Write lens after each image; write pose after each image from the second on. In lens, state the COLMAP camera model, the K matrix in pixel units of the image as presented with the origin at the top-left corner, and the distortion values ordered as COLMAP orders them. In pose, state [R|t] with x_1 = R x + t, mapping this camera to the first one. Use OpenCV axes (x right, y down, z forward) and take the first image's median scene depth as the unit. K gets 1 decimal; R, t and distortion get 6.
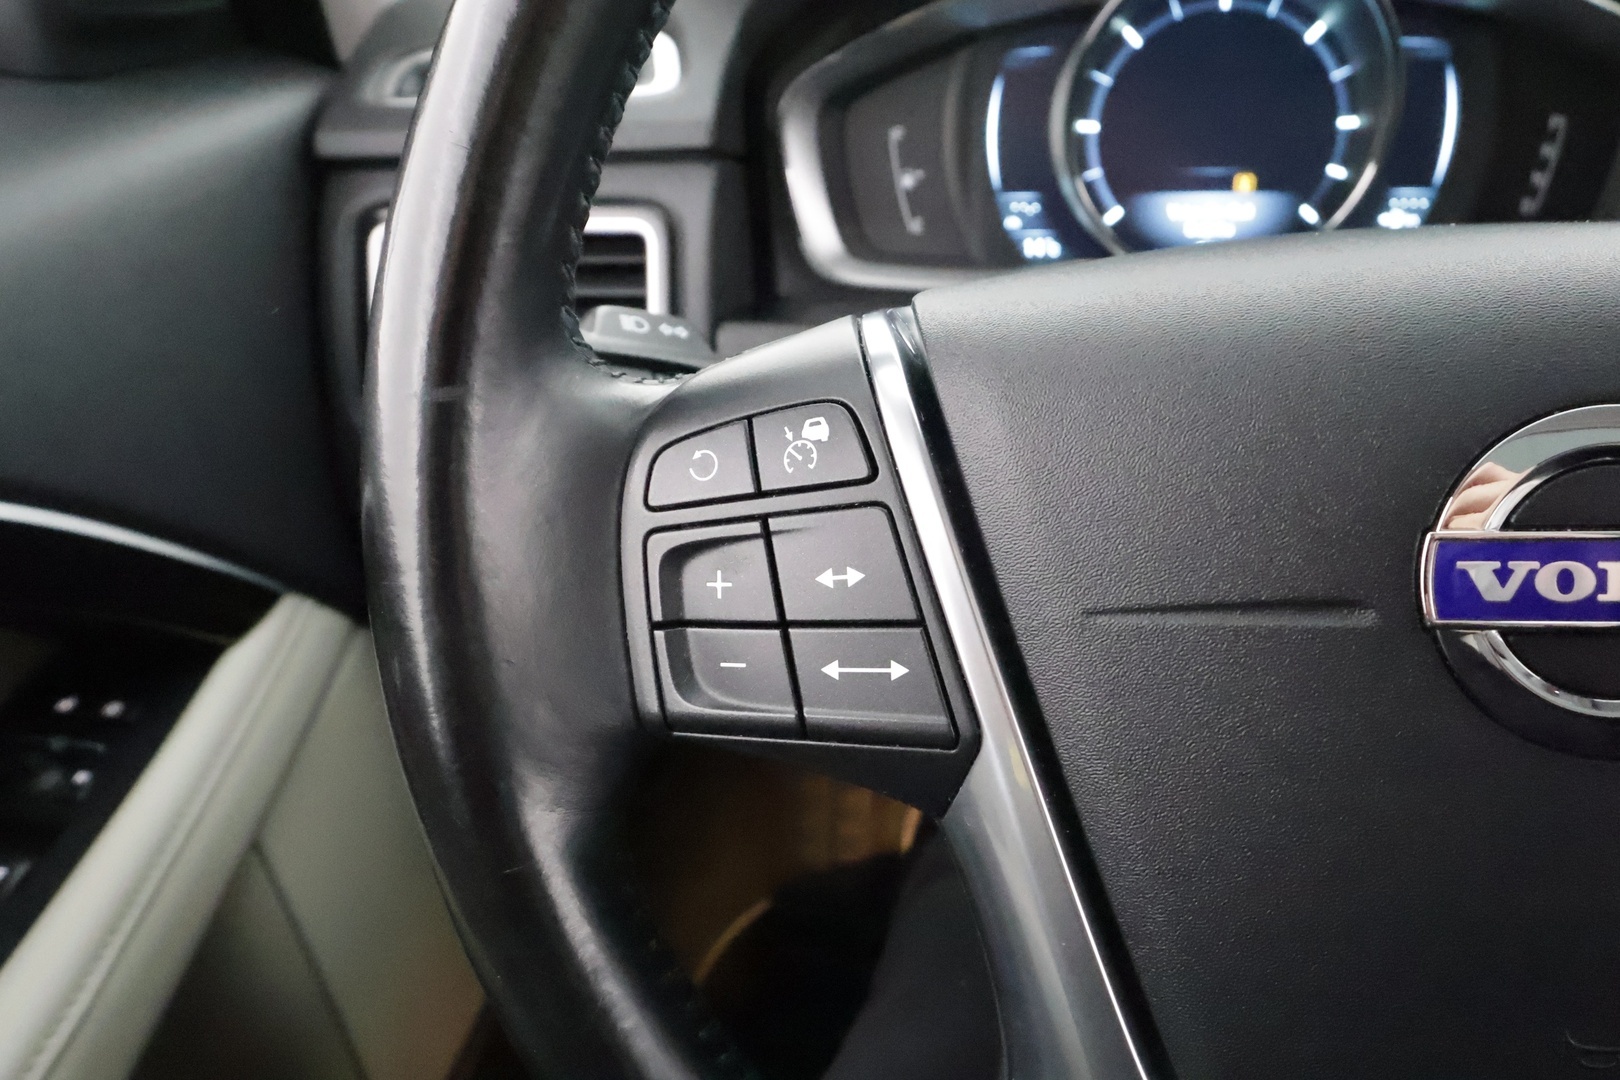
lens RADIAL K [[1278.0, 0, 804.0], [0, 1278.0, 524.4], [0, 0, 1]] dist [0.001520, -0.003123]
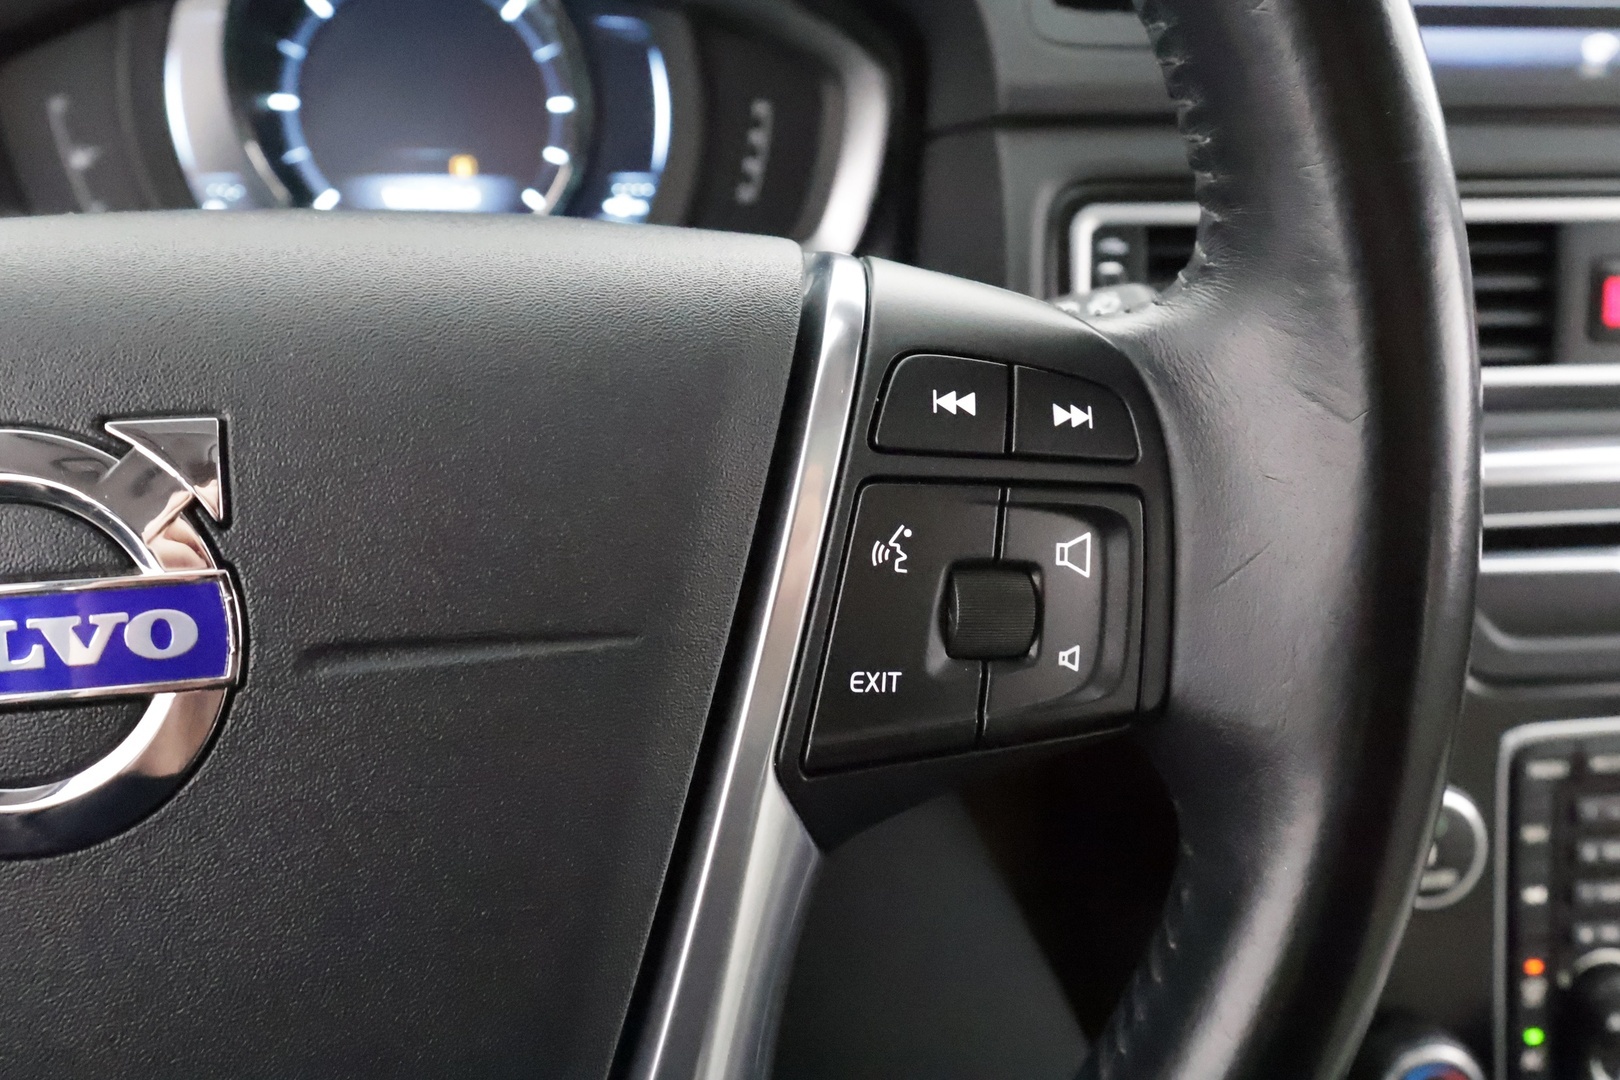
lens RADIAL K [[1278.0, 0, 804.0], [0, 1278.0, 524.4], [0, 0, 1]] dist [0.001520, -0.003123]
pose [[0.963285, -0.059277, 0.261855, 0.352608], [0.058582, 0.998228, 0.010469, 0.000314], [-0.262012, 0.005255, 0.965050, 0.031198]]
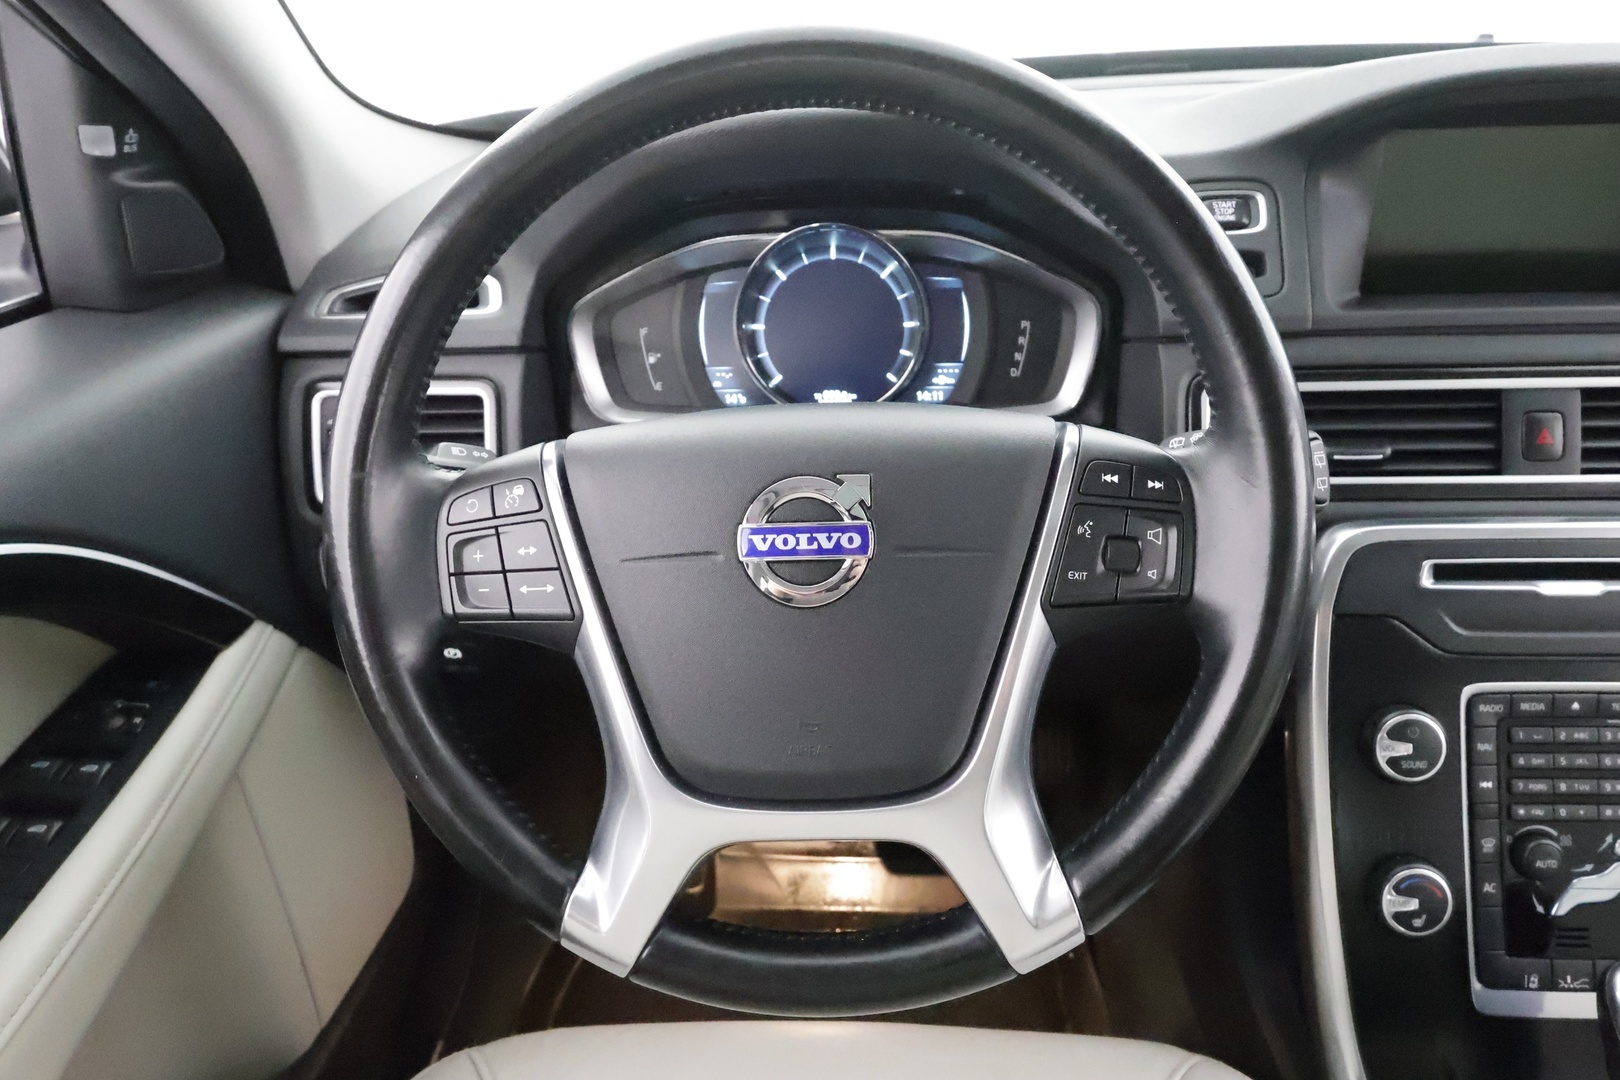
lens RADIAL K [[1226.3, 0, 802.1], [0, 1226.3, 533.1], [0, 0, 1]] dist [-0.000490, 0.004523]
pose [[0.996930, -0.020414, 0.075597, 0.167286], [0.026859, 0.995997, -0.085252, 0.098785], [-0.073554, 0.087021, 0.993487, -0.605464]]
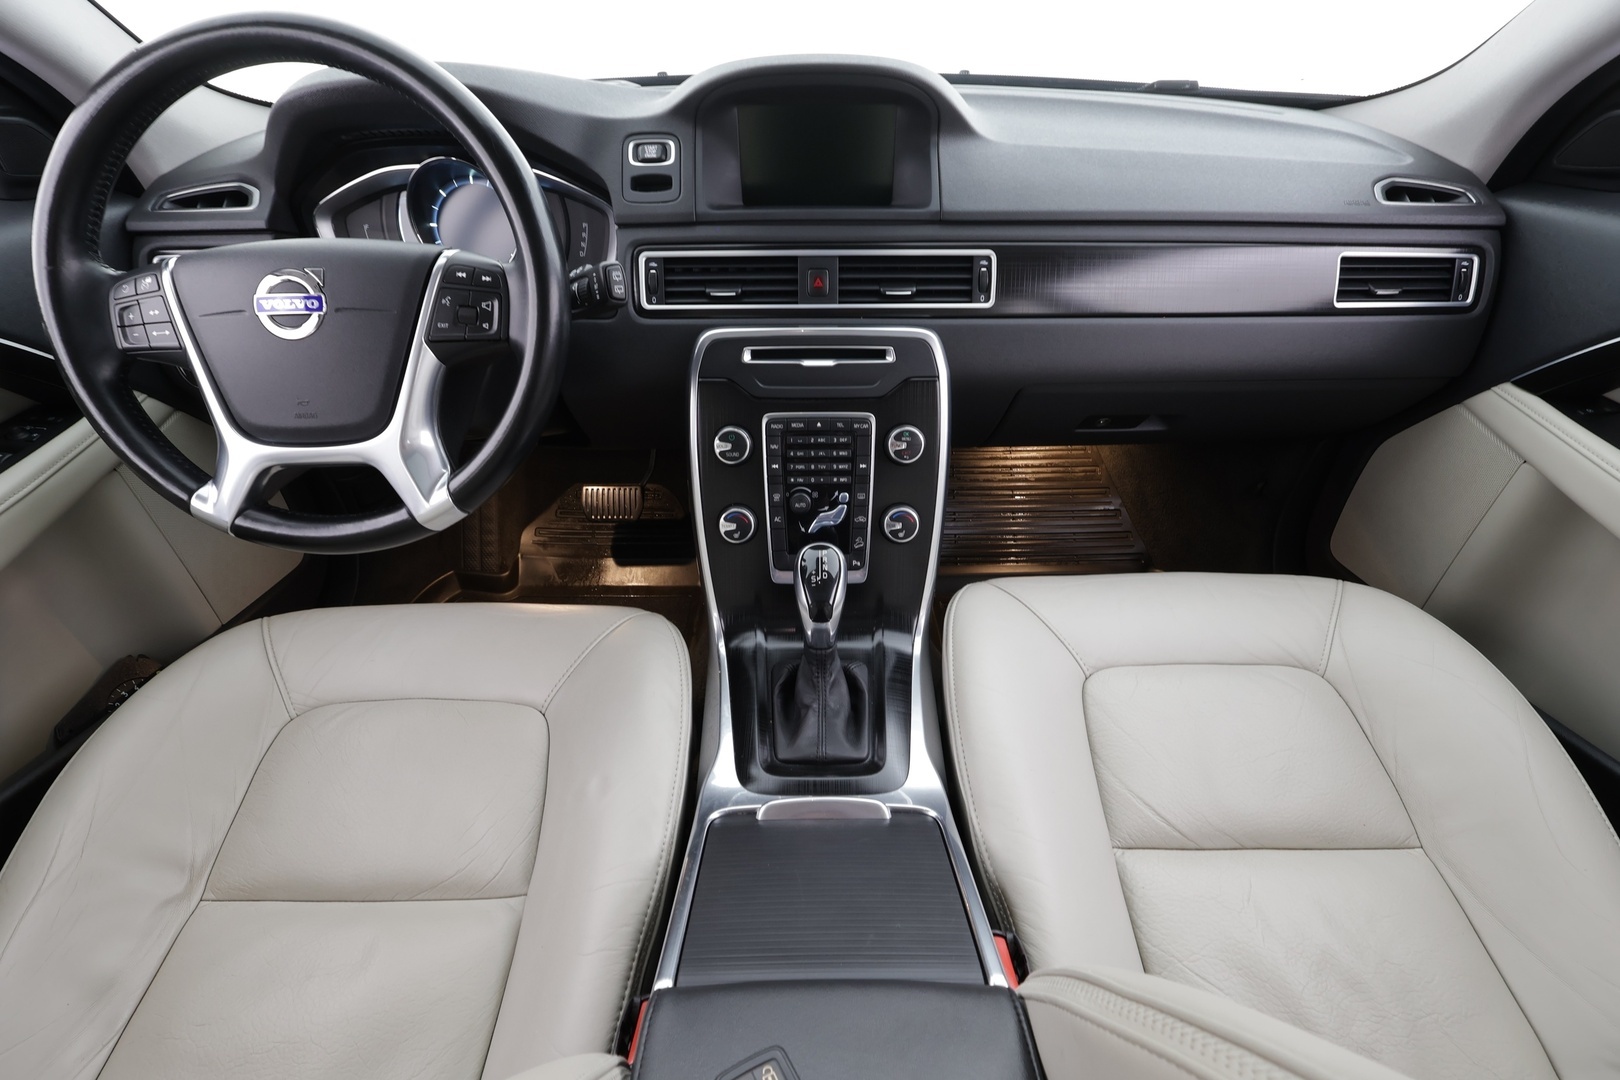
lens RADIAL K [[760.1, 0, 810.0], [0, 760.1, 540.0], [0, 0, 1]] dist [-0.000409, 0.000149]
pose [[0.989662, -0.040484, 0.137587, 0.867707], [0.031360, 0.997203, 0.067844, 0.331421], [-0.139948, -0.062827, 0.988164, -0.920795]]
